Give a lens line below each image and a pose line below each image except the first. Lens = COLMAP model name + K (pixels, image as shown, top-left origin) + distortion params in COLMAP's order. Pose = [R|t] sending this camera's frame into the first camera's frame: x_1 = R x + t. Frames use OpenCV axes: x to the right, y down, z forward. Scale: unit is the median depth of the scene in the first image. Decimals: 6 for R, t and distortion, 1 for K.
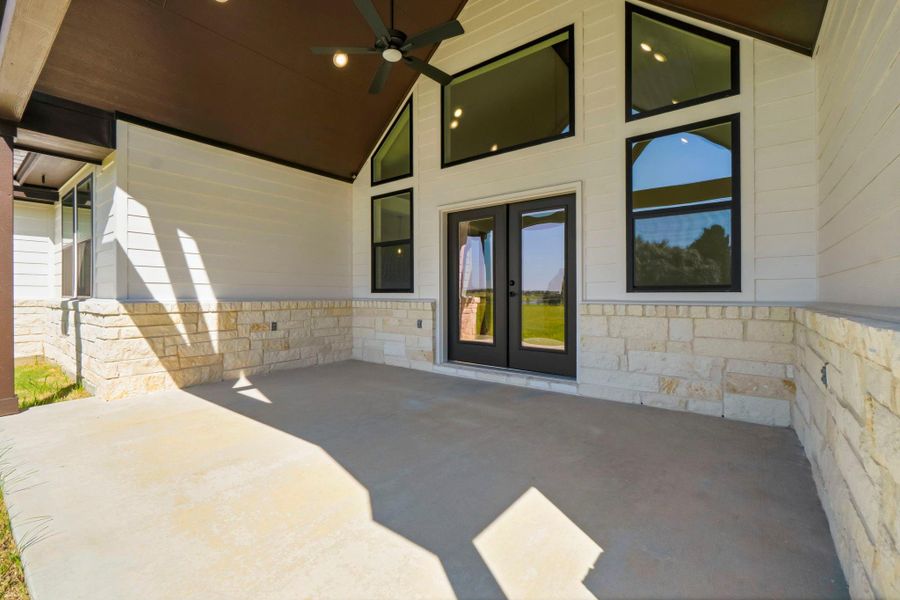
lens RADIAL K [[387.1, 0, 447.9], [0, 387.1, 292.7], [0, 0, 1]] dist [-0.001730, 0.001183]
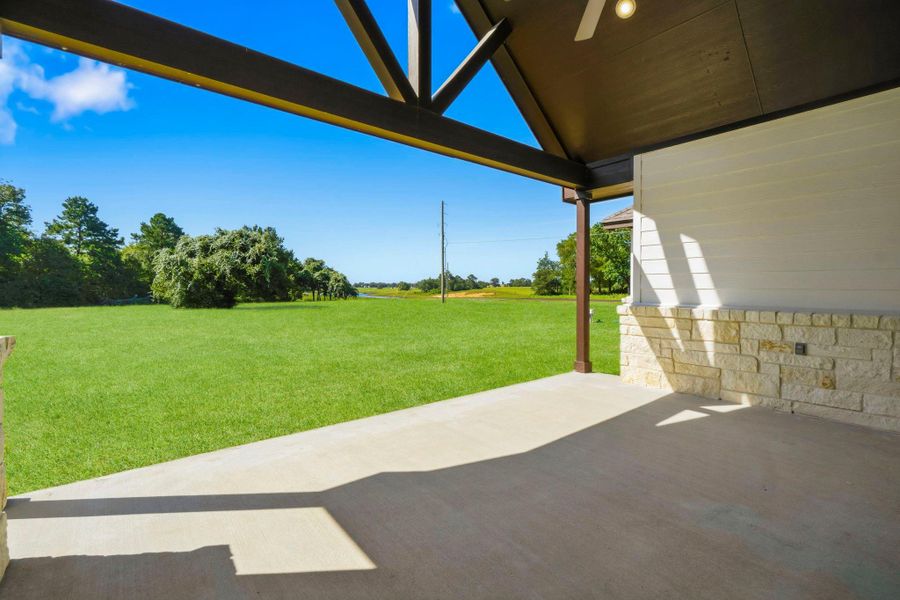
lens RADIAL K [[387.1, 0, 436.7], [0, 387.1, 293.6], [0, 0, 1]] dist [-0.001730, 0.001183]
pose [[-0.237338, 0.011355, -0.971361, 0.427330], [-0.001705, 0.999925, 0.012105, -0.022034], [0.971426, 0.004529, -0.237301, 0.599452]]
